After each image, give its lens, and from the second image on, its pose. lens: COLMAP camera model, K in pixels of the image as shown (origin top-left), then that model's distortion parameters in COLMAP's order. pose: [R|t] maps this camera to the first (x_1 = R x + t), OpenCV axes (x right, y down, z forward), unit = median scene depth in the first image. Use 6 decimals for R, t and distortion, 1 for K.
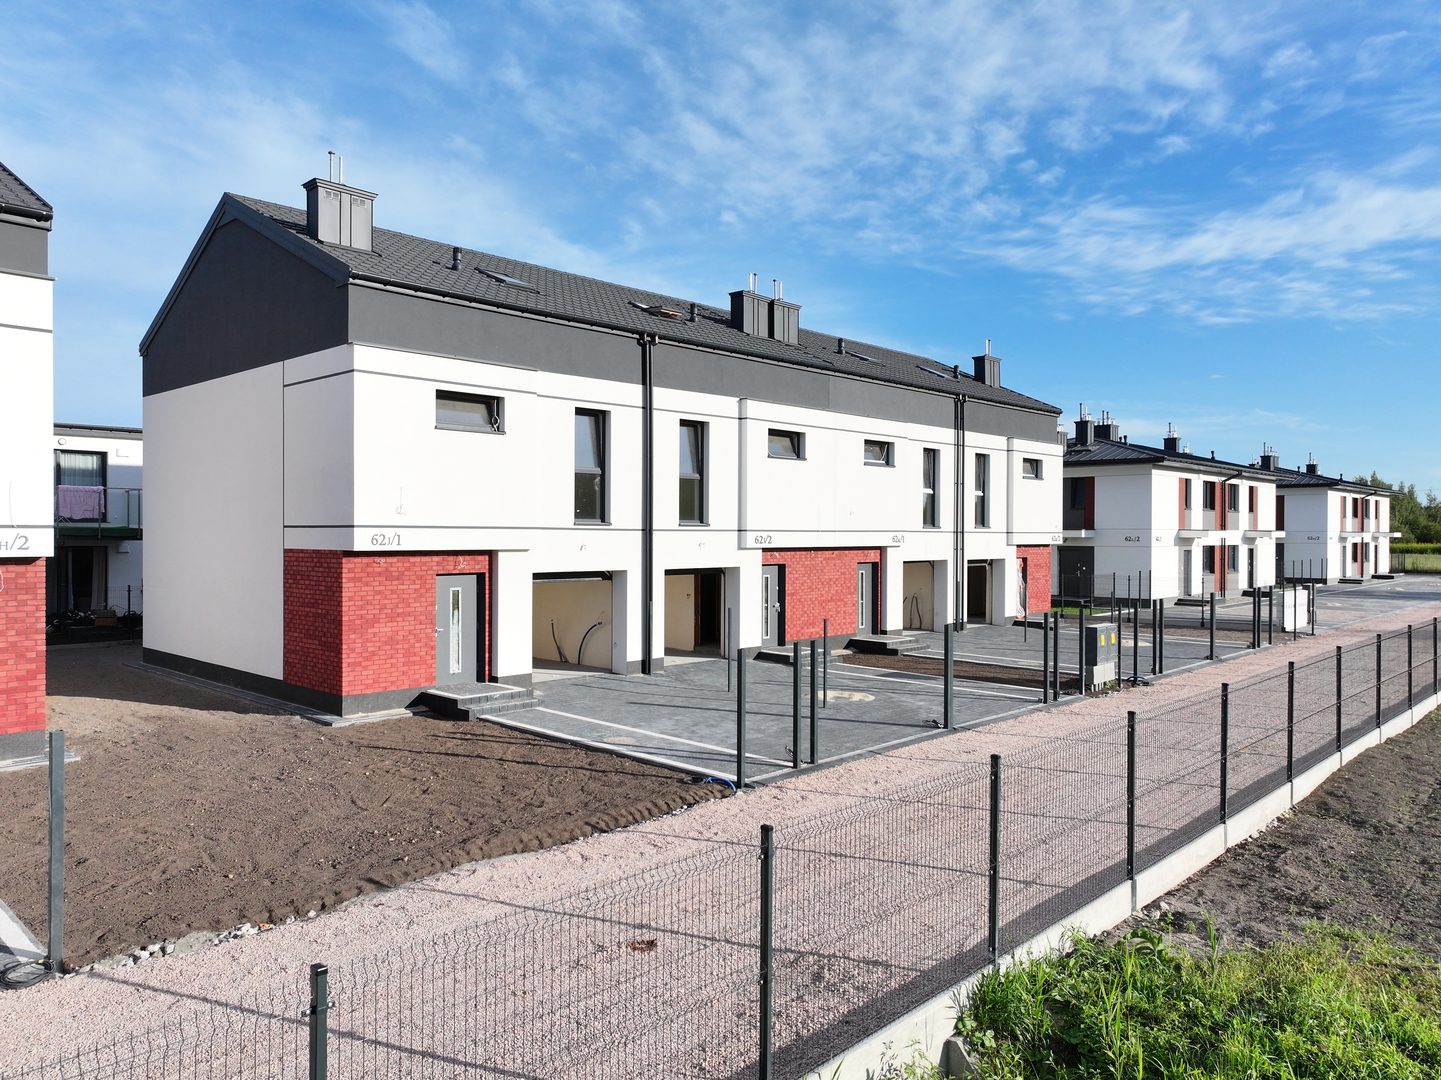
lens RADIAL K [[999.3, 0, 617.7], [0, 999.3, 467.5], [0, 0, 1]] dist [-0.006648, -0.001131]
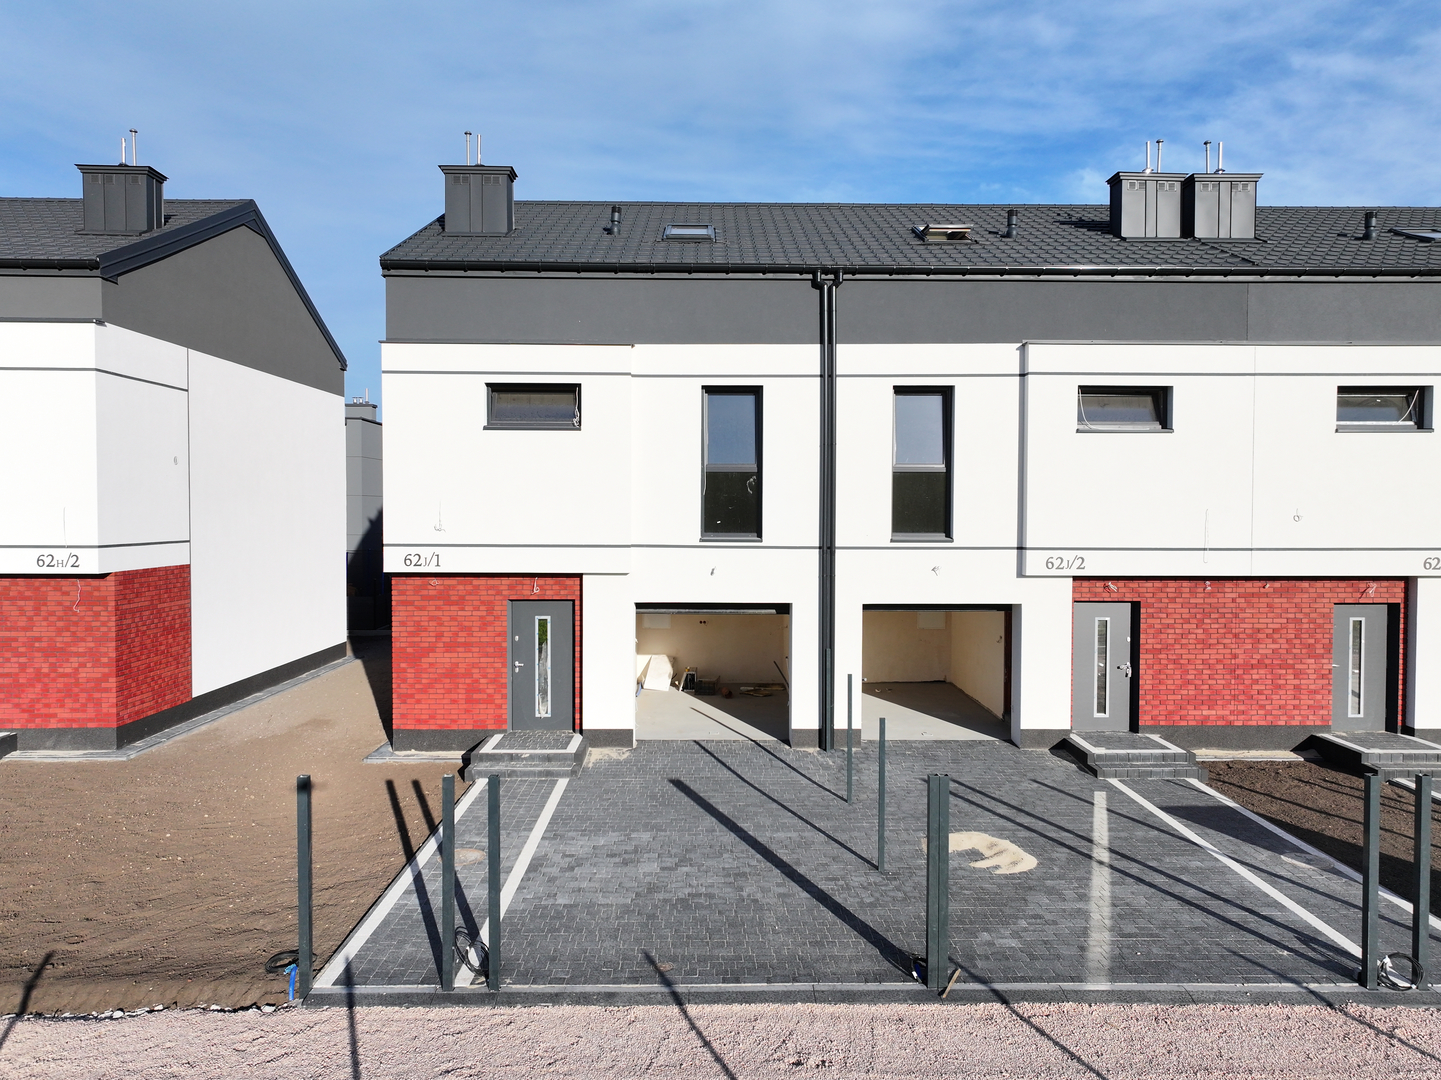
lens RADIAL K [[1002.1, 0, 720.5], [0, 1002.1, 540.0], [0, 0, 1]] dist [0.003294, -0.001024]
pose [[0.739399, -0.007883, -0.673221, 0.453875], [0.042662, 0.998471, 0.035164, 0.028646], [0.671914, -0.054721, 0.738605, 0.424121]]
